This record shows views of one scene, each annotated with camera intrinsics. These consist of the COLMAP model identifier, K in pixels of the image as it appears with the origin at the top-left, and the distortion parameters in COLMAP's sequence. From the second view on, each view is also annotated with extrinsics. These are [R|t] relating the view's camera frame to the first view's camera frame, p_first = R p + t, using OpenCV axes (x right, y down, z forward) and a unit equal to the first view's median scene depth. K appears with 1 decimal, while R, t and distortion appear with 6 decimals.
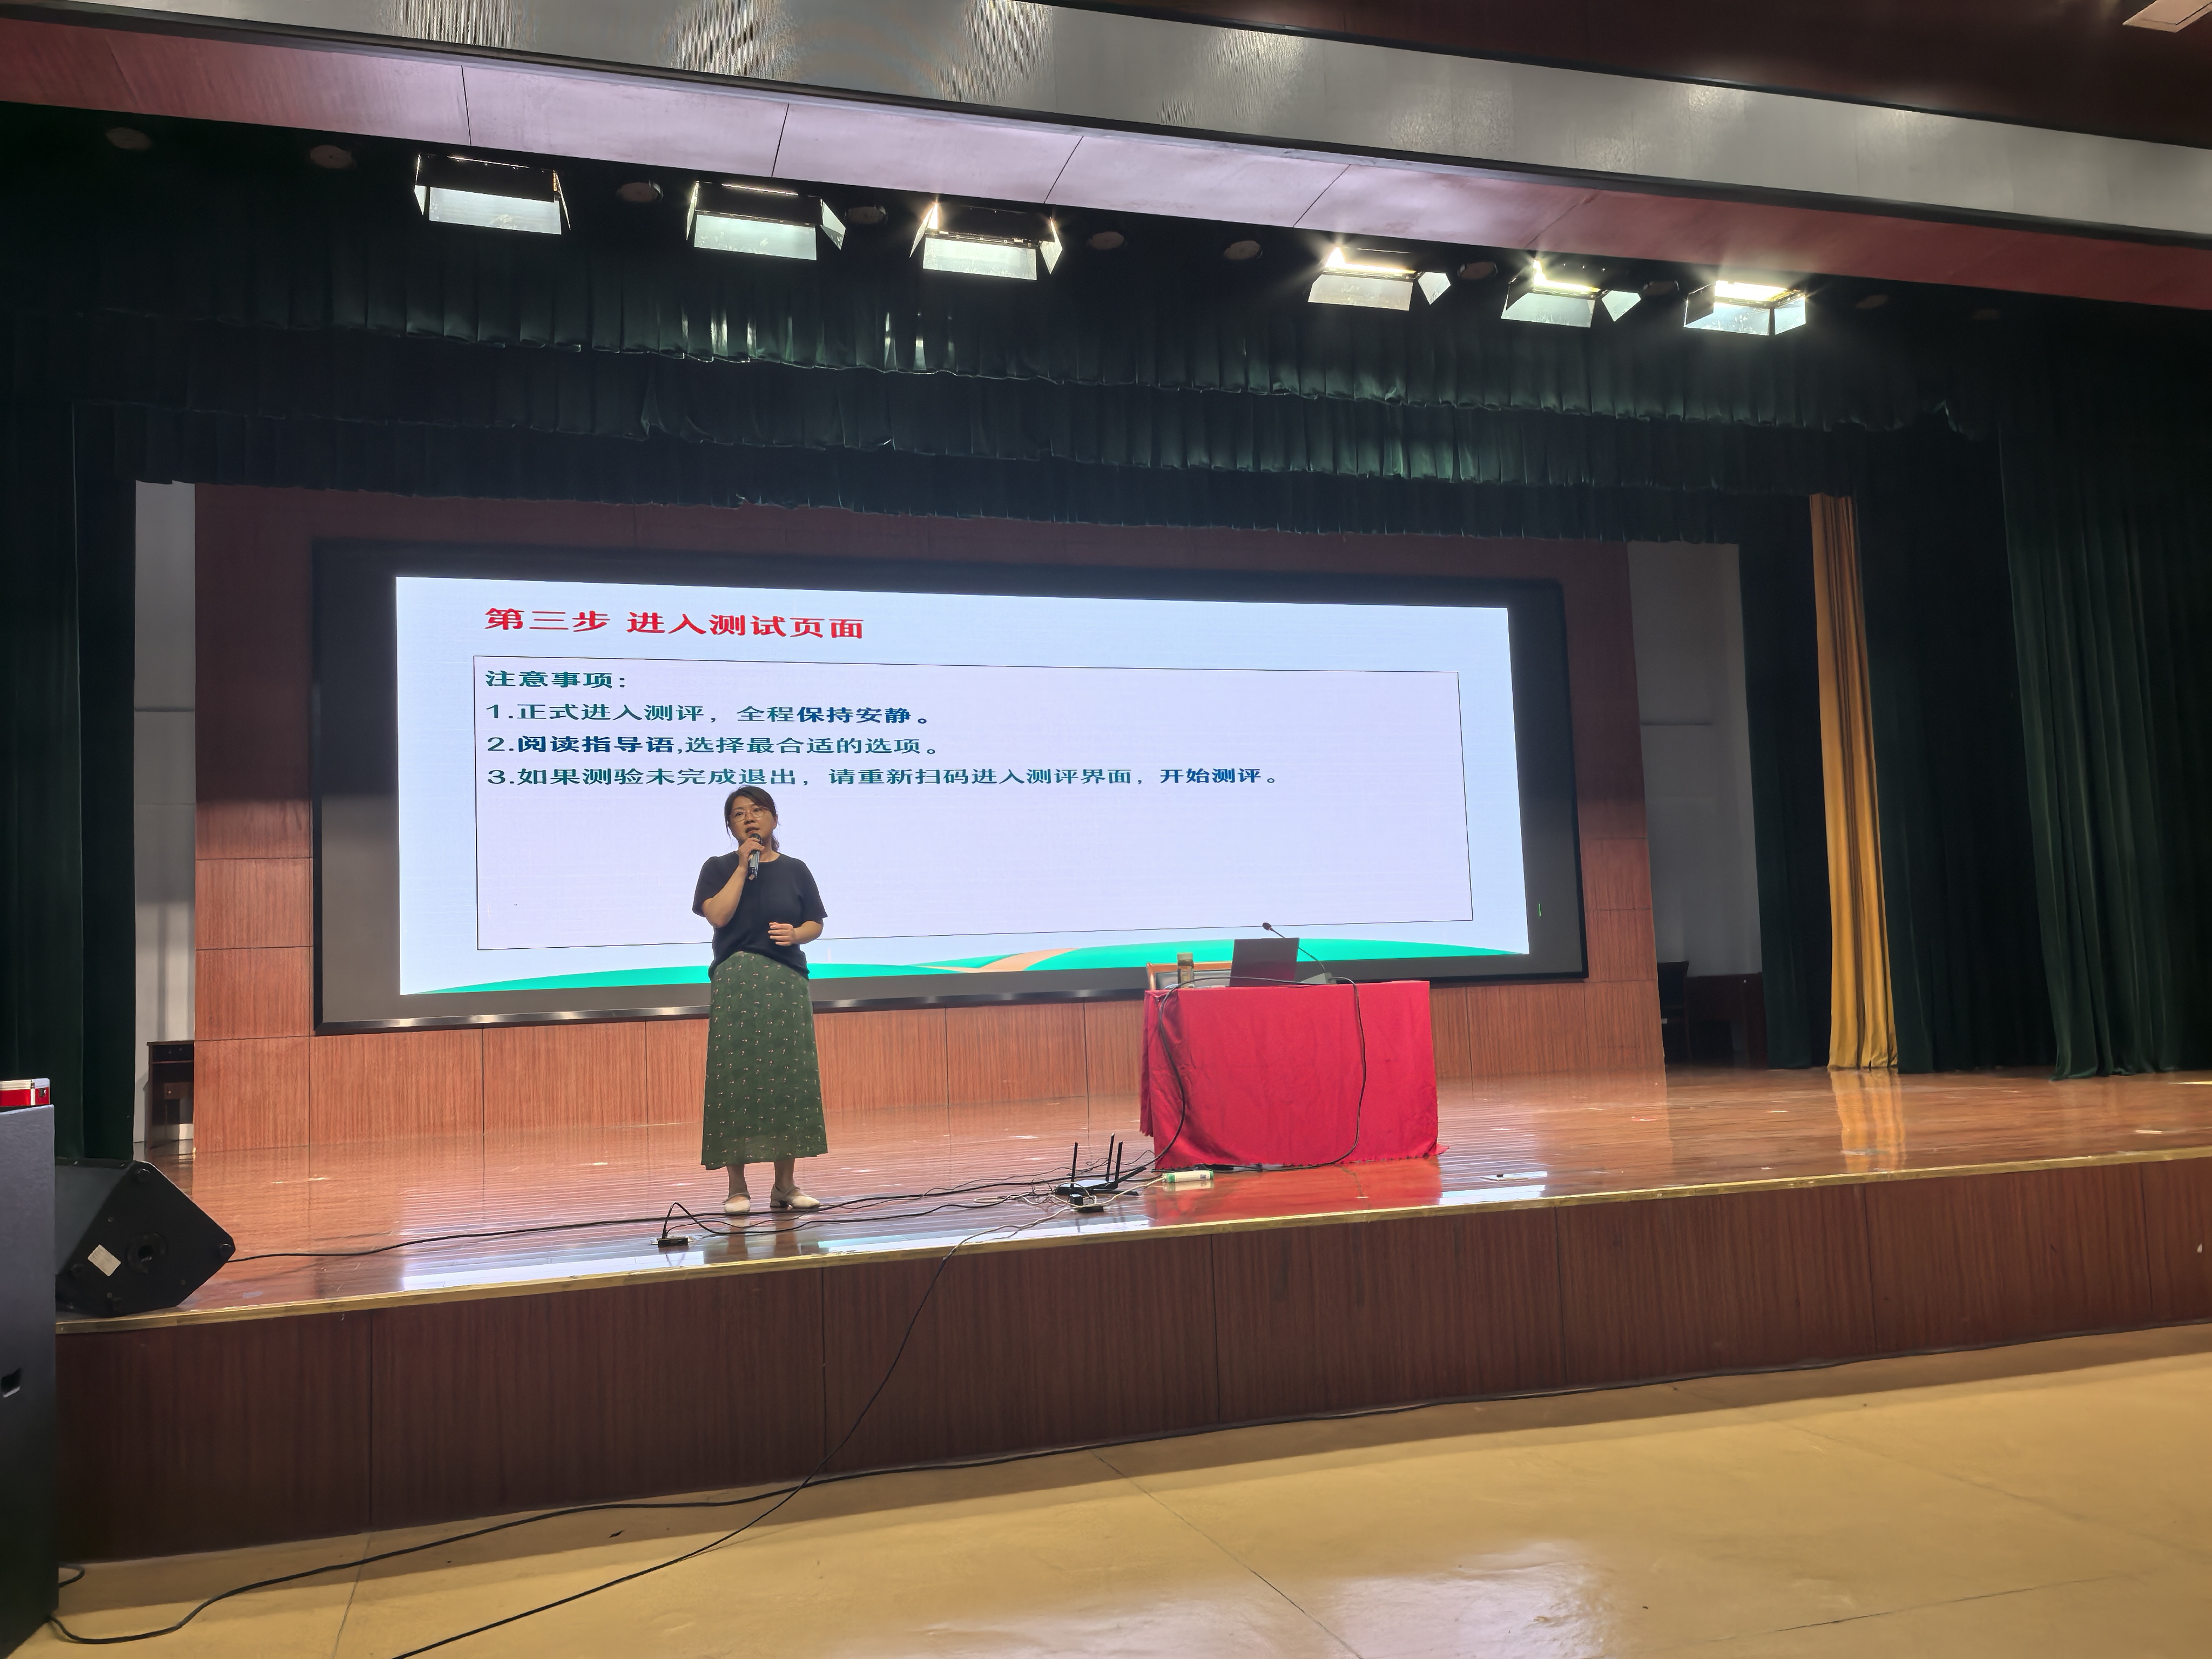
lens RADIAL K [[1786.9, 0, 1108.6], [0, 1786.9, 846.9], [0, 0, 1]] dist [0.013502, 0.007036]
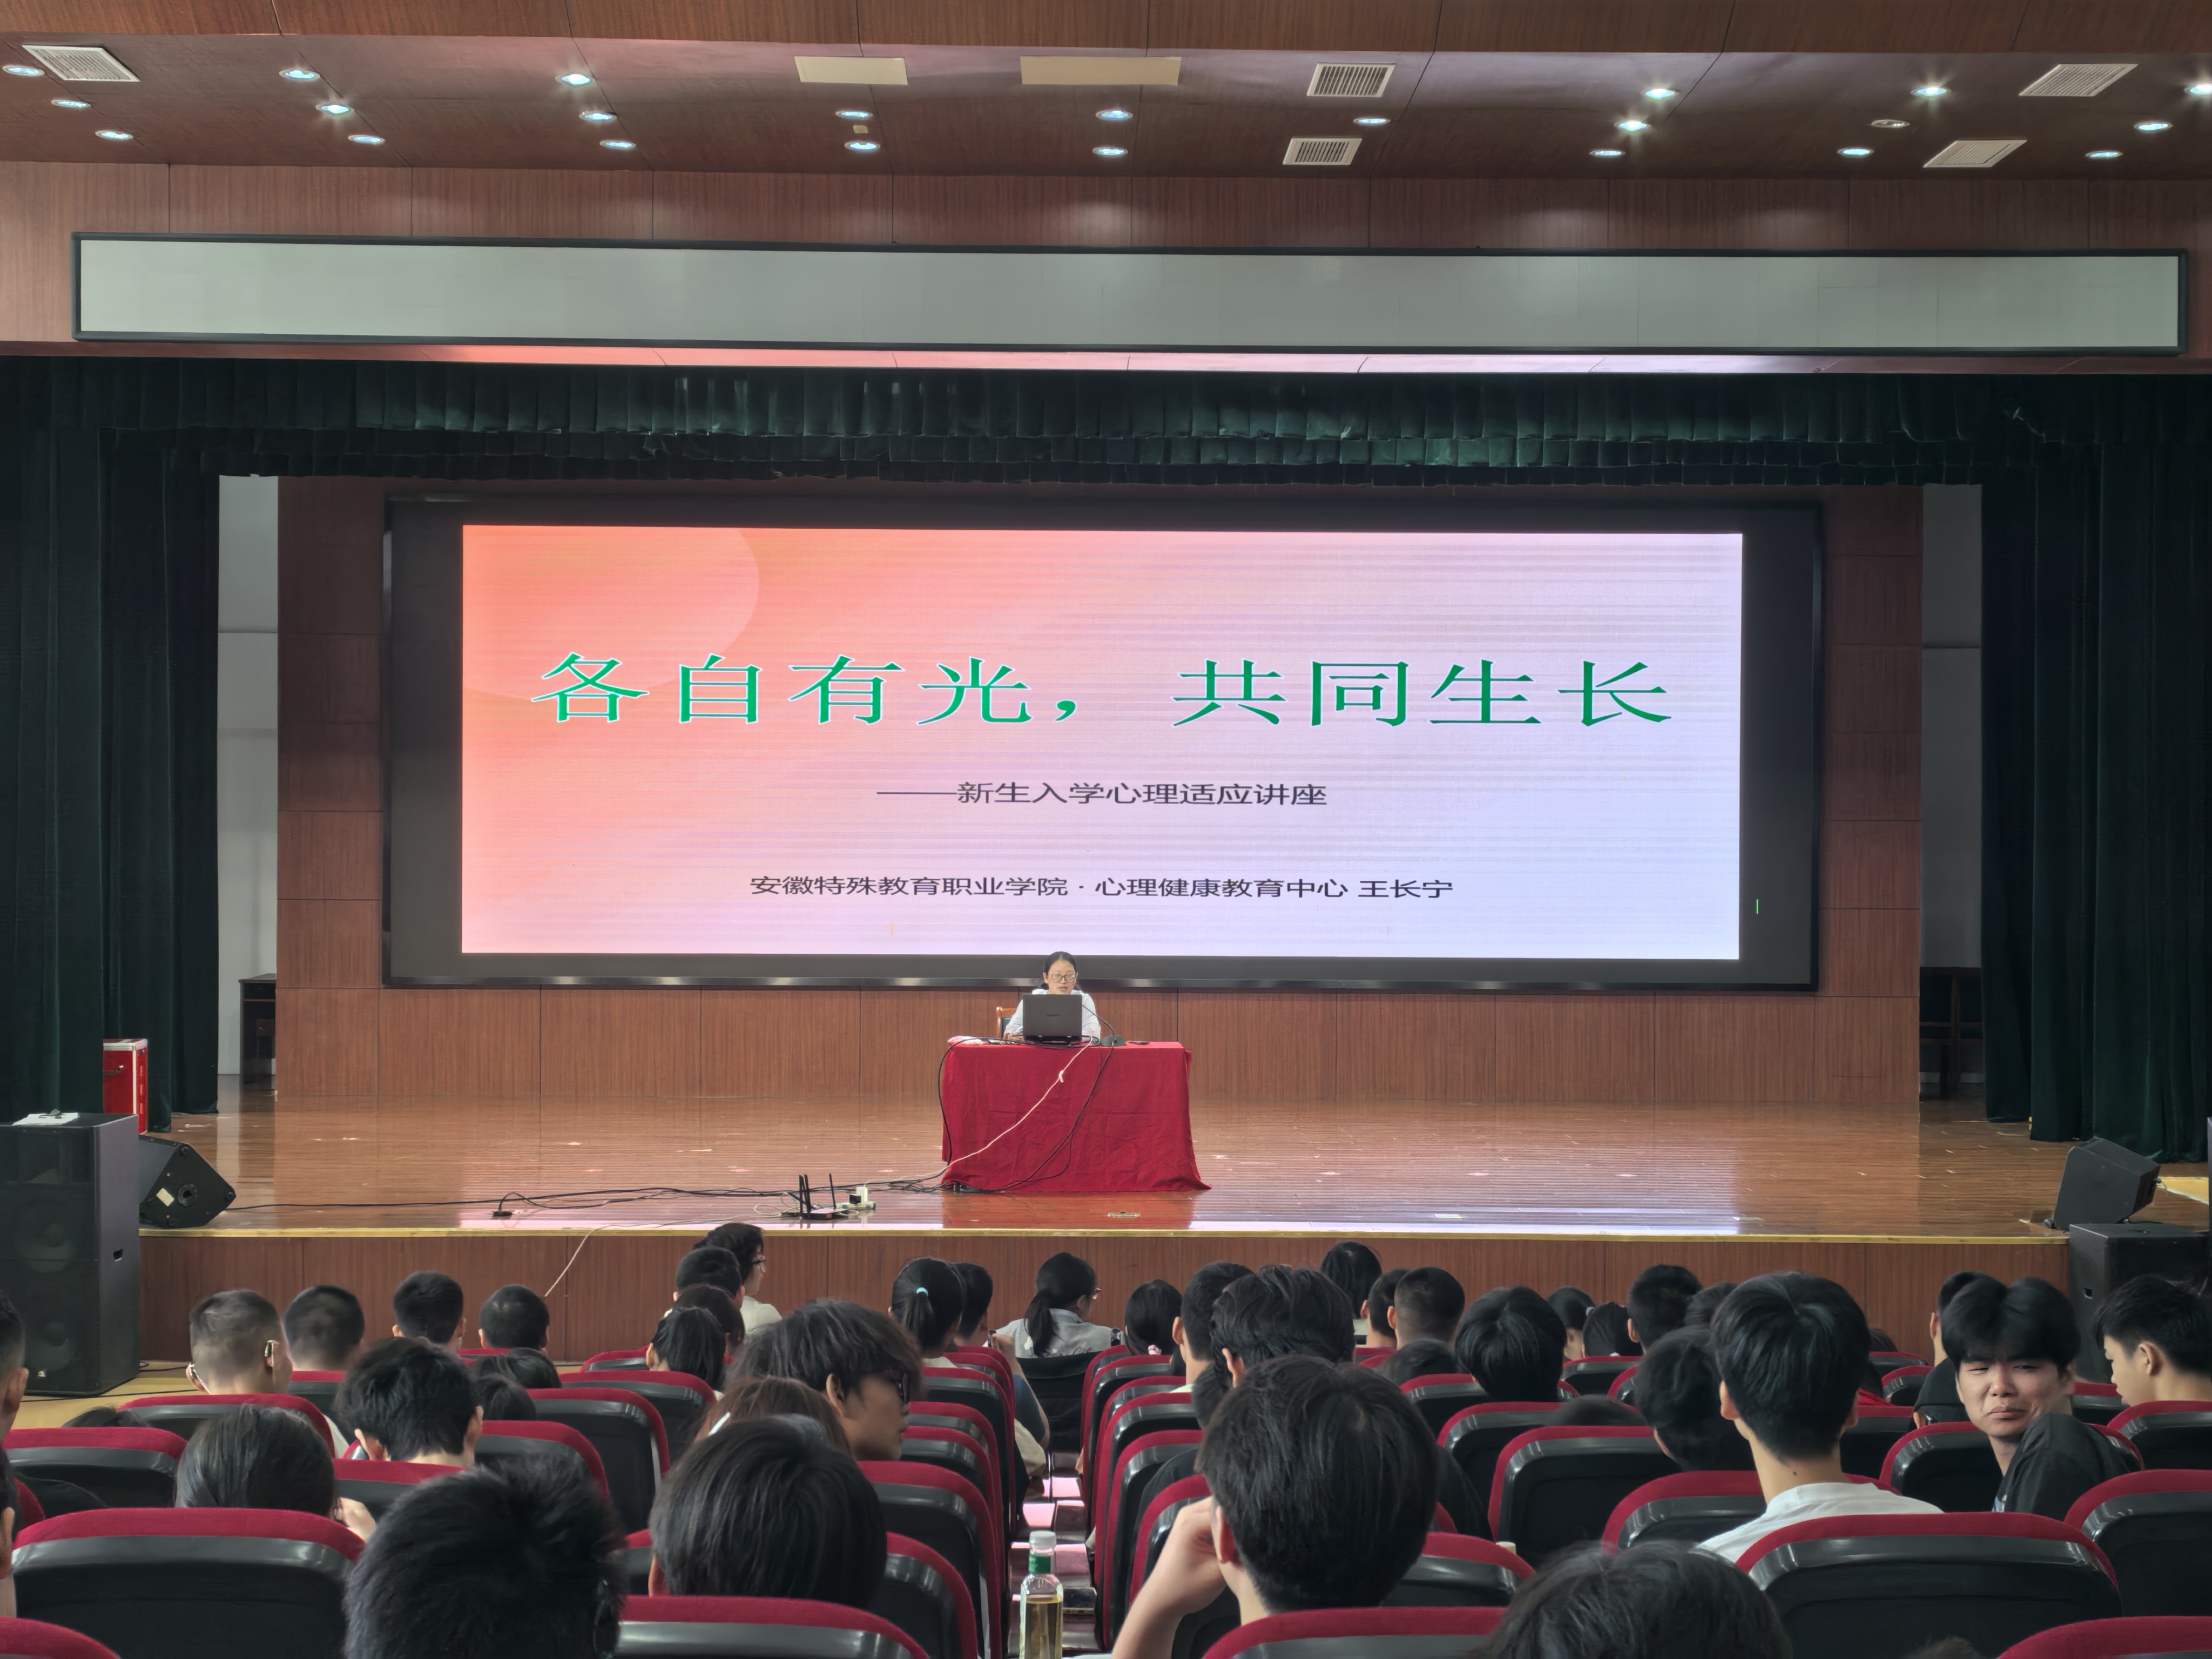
lens RADIAL K [[3586.2, 0, 1106.0], [0, 3586.2, 829.5], [0, 0, 1]] dist [0.080621, -0.127063]
pose [[0.960150, 0.050017, -0.274974, 0.504750], [-0.022644, 0.994543, 0.101836, -0.200789], [0.278567, -0.091552, 0.956043, -0.823674]]
